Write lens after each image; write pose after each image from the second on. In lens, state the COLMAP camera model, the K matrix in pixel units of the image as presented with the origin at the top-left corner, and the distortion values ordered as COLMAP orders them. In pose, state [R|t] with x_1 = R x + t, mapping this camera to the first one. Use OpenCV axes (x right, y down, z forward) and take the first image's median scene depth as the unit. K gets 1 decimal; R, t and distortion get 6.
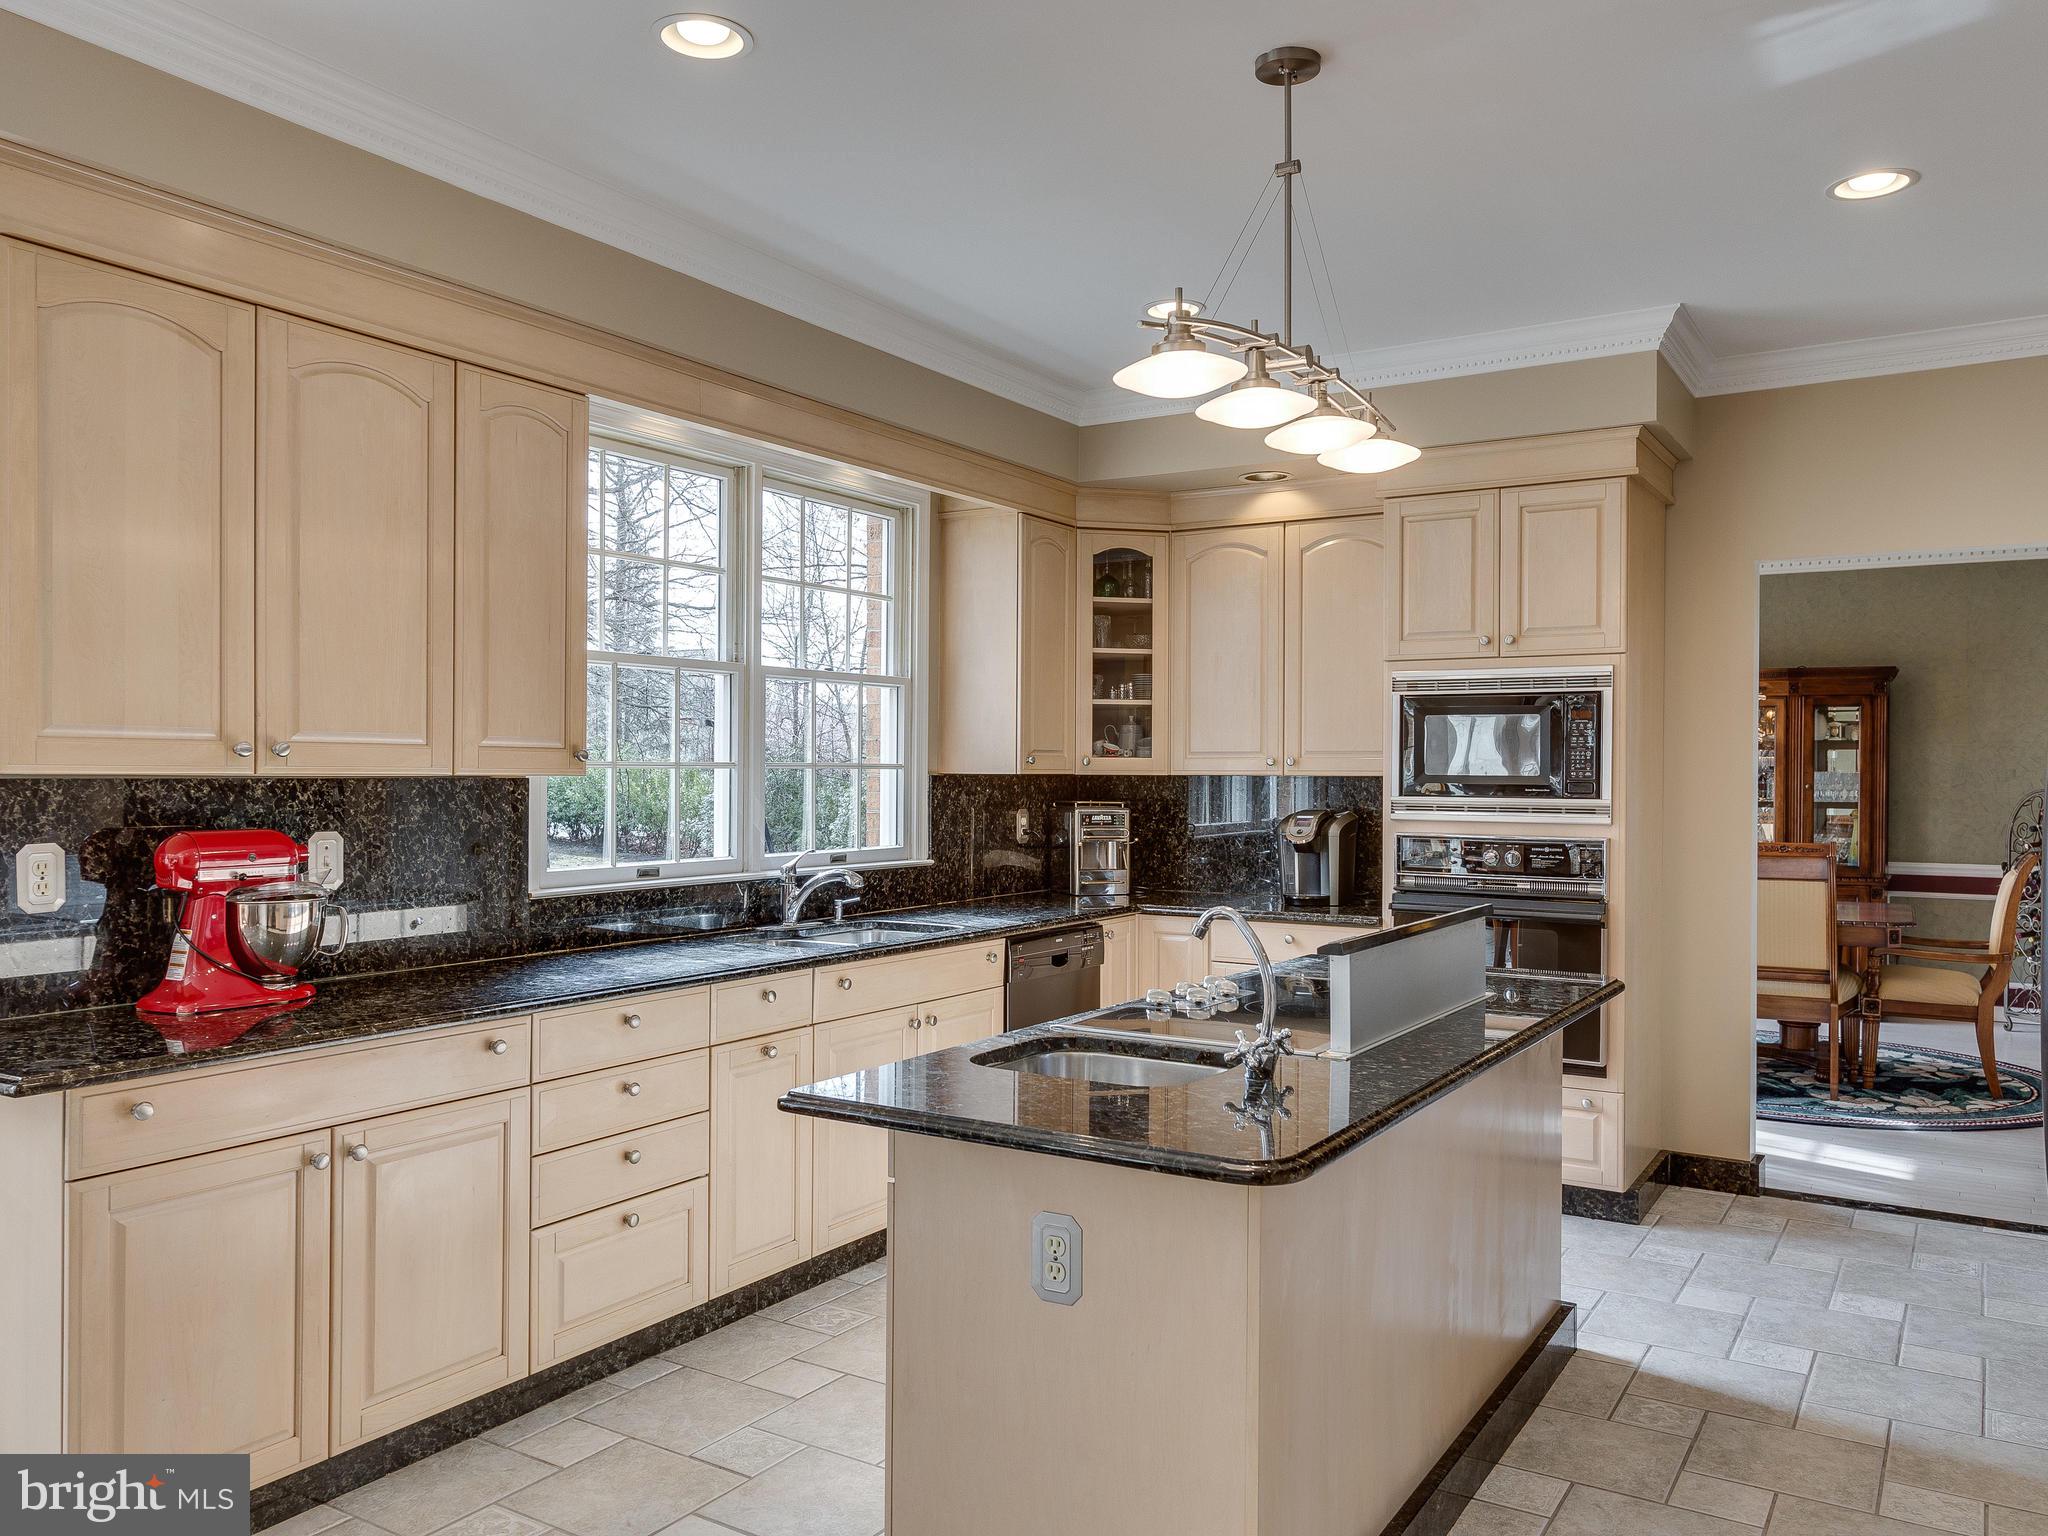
lens RADIAL K [[1545.5, 0, 1016.7], [0, 1545.5, 782.3], [0, 0, 1]] dist [0.002067, -0.001440]
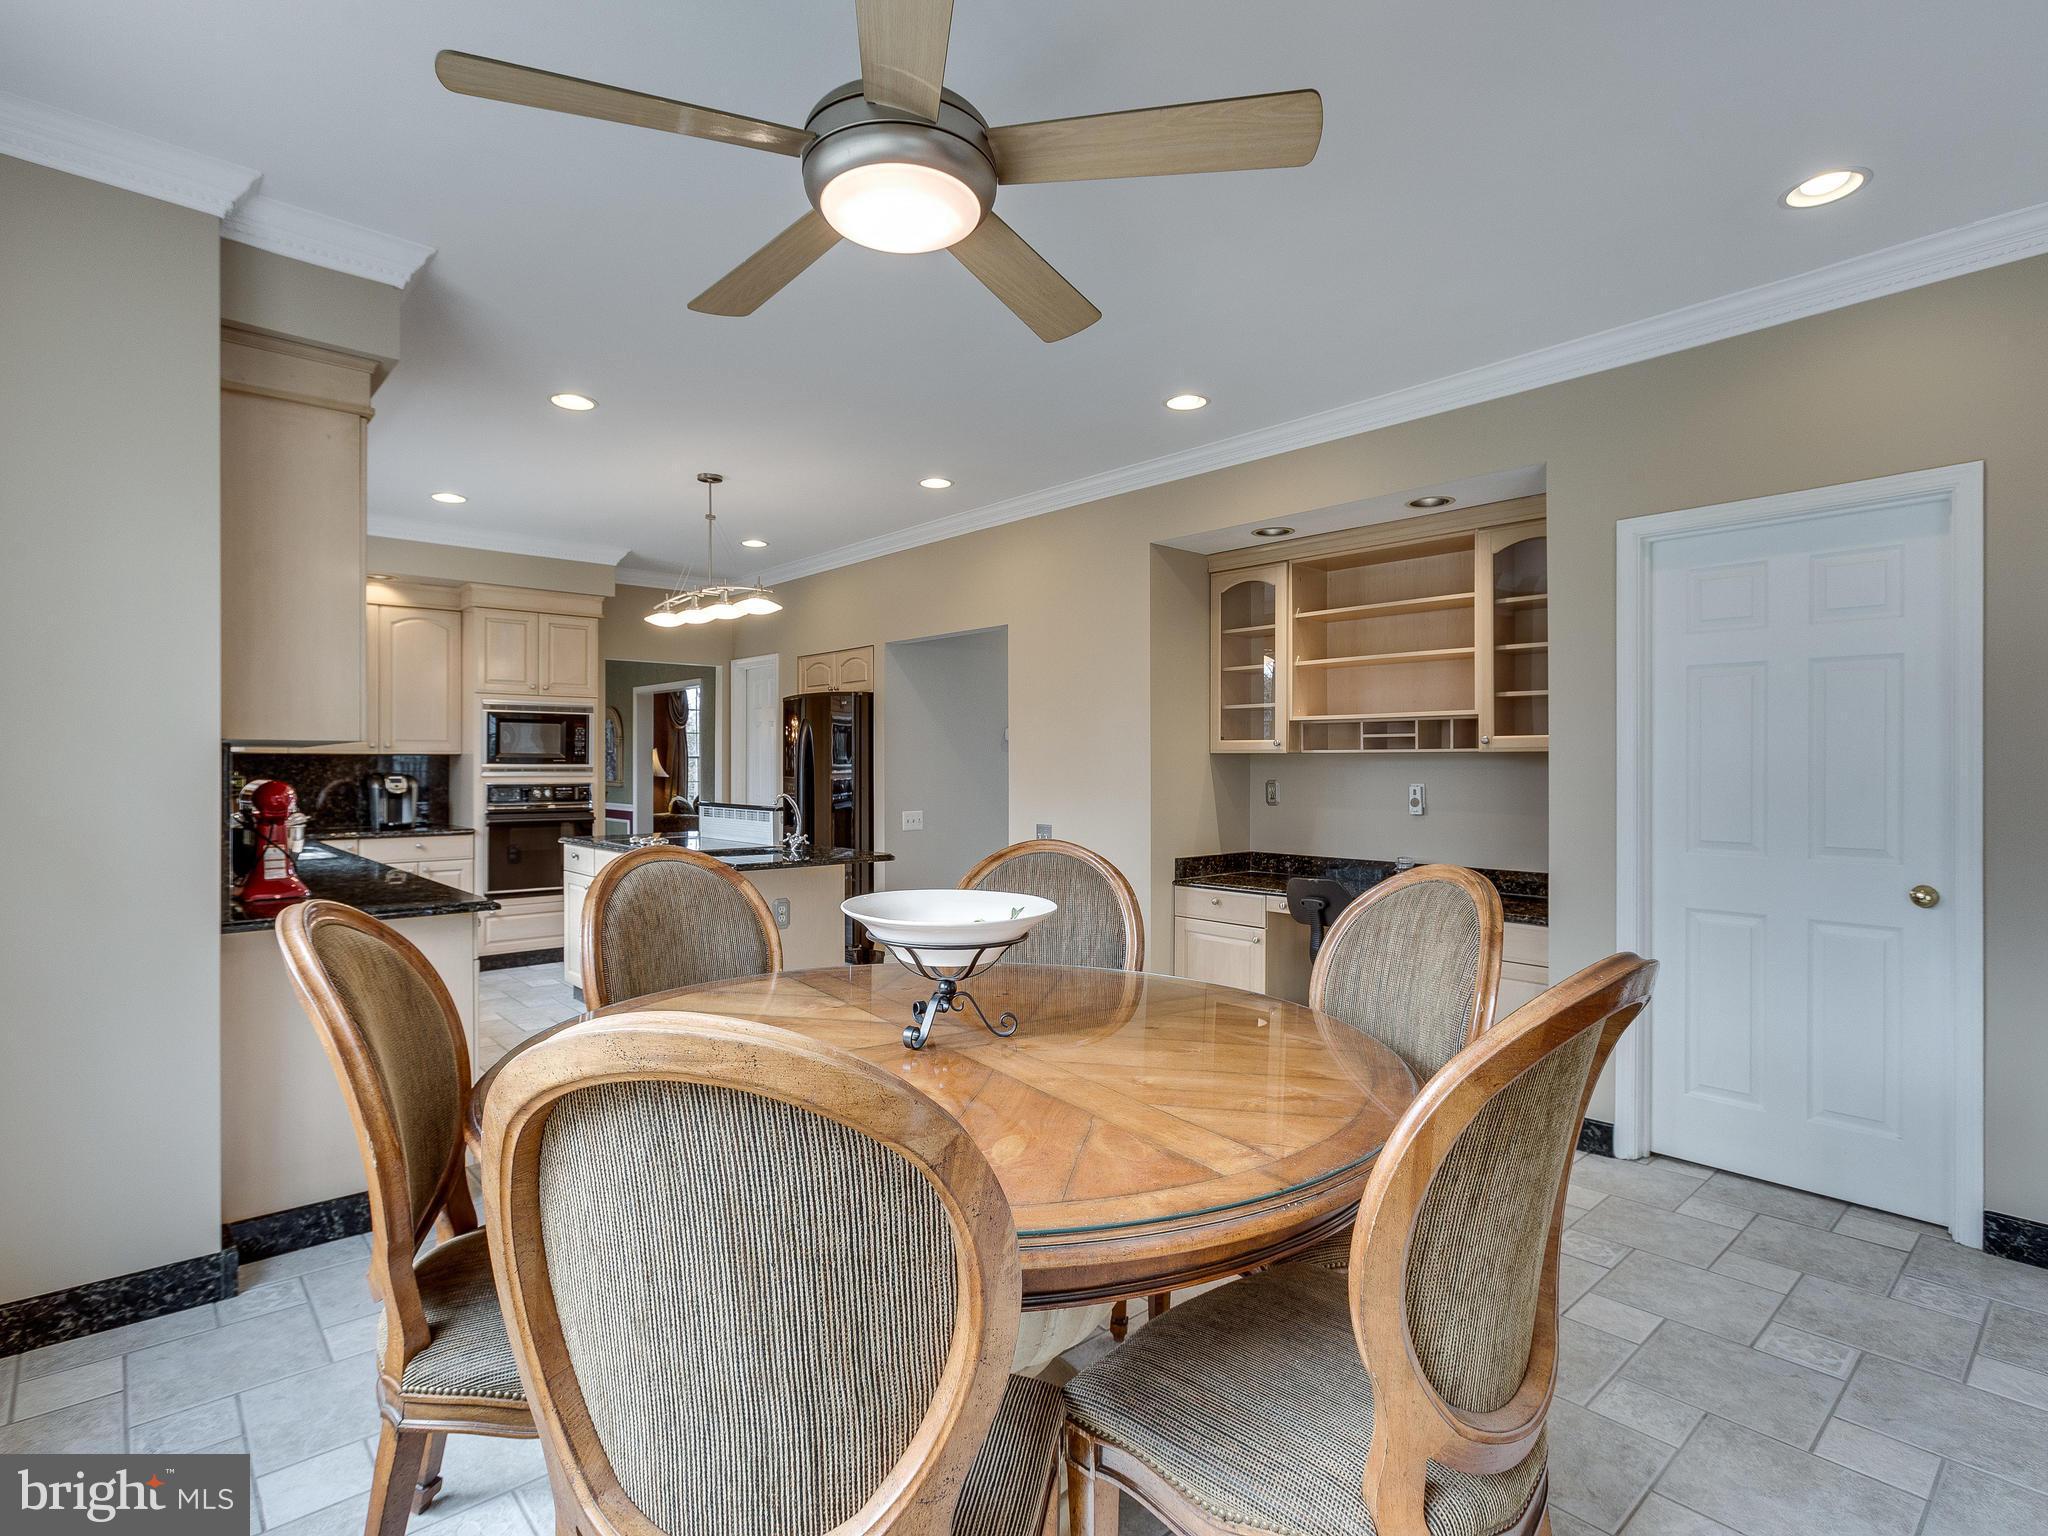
lens RADIAL K [[1042.7, 0, 1021.4], [0, 1042.7, 767.8], [0, 0, 1]] dist [-0.026718, 0.023383]
pose [[0.277684, -0.006868, 0.960648, -0.834022], [0.007706, 0.999958, 0.004922, 0.012867], [-0.960641, 0.006036, 0.277726, 0.007594]]
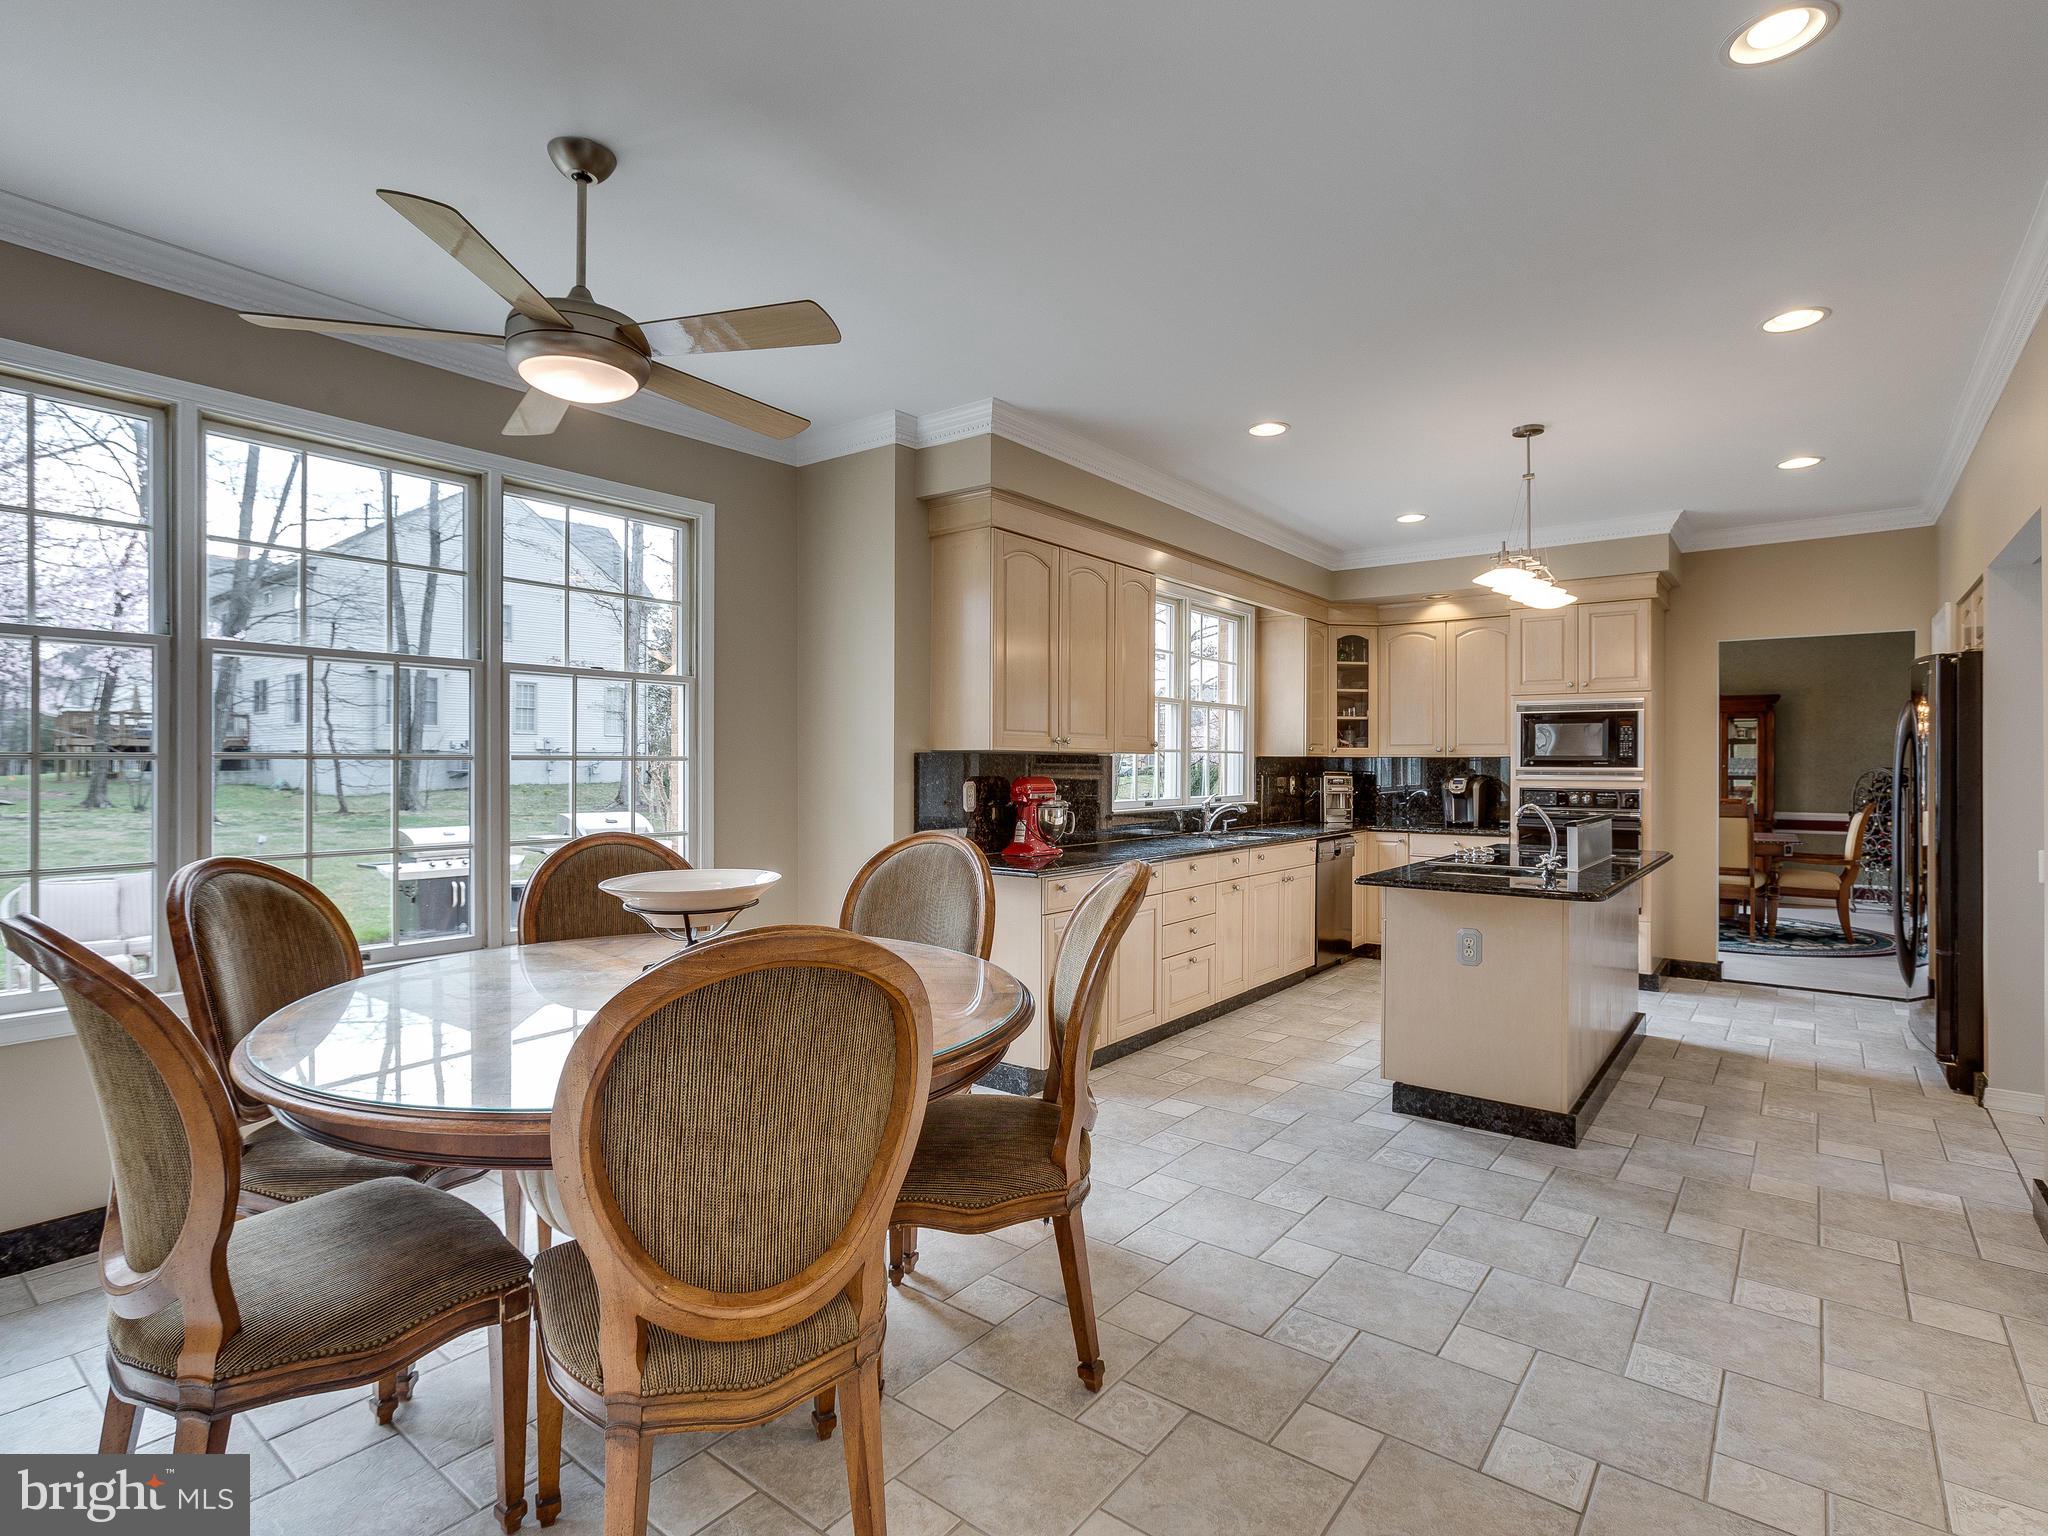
lens RADIAL K [[1035.2, 0, 1034.2], [0, 1035.2, 764.3], [0, 0, 1]] dist [-0.000884, 0.000412]
pose [[0.996234, -0.001902, -0.086680, -0.245431], [0.001172, 0.999963, -0.008476, 0.016631], [0.086693, 0.008342, 0.996200, -0.326581]]
